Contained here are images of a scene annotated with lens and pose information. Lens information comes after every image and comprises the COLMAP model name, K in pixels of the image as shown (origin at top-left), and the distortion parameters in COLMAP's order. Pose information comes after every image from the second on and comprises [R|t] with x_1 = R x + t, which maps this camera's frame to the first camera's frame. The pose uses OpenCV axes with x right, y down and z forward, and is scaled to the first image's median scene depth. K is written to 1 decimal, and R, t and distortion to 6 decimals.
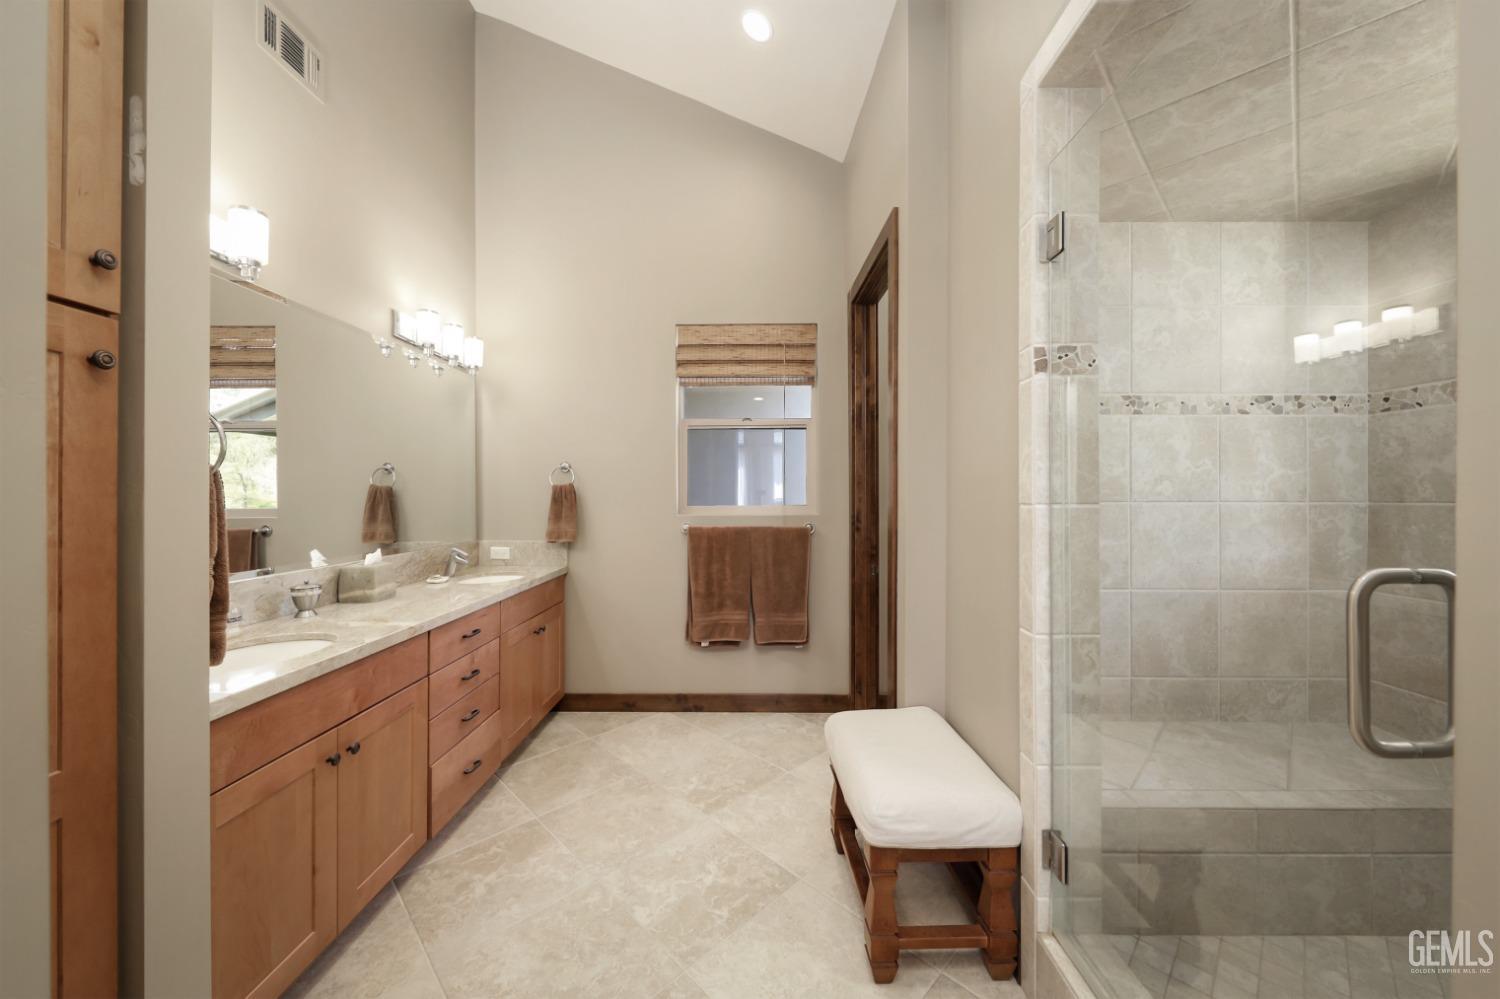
lens RADIAL K [[551.0, 0, 754.9], [0, 551.0, 498.8], [0, 0, 1]] dist [0.001865, -0.000152]
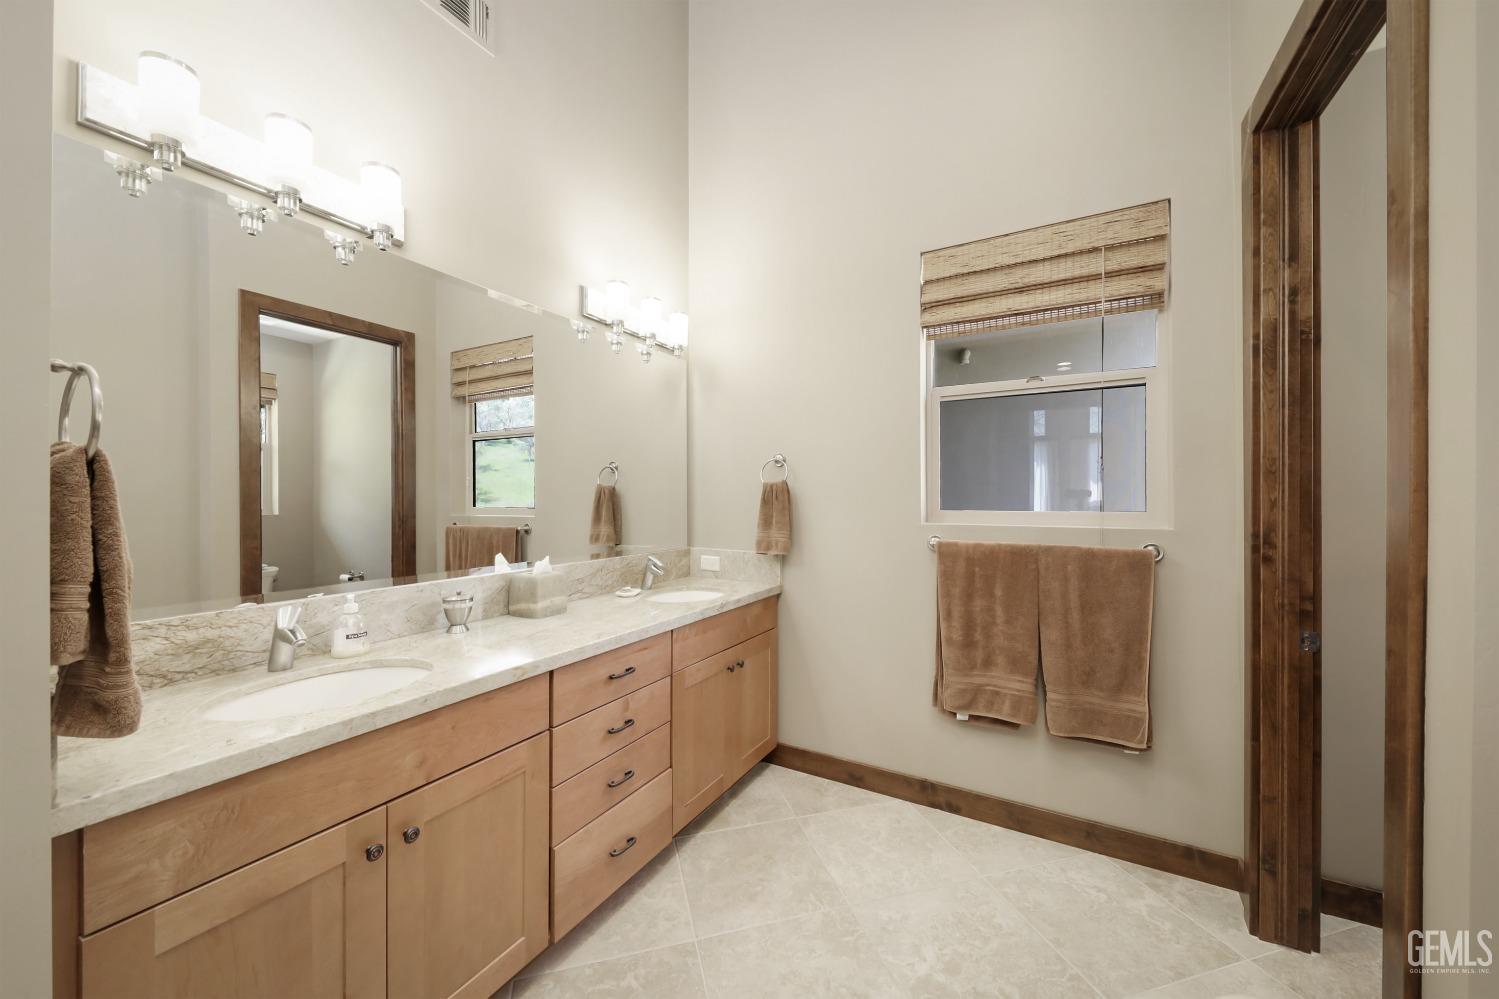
lens RADIAL K [[550.7, 0, 754.4], [0, 550.7, 498.8], [0, 0, 1]] dist [0.001865, -0.000152]
pose [[0.872200, 0.002674, -0.489141, 0.017294], [-0.005485, 0.999976, -0.004315, 0.001939], [0.489118, 0.006447, 0.872194, 0.300803]]
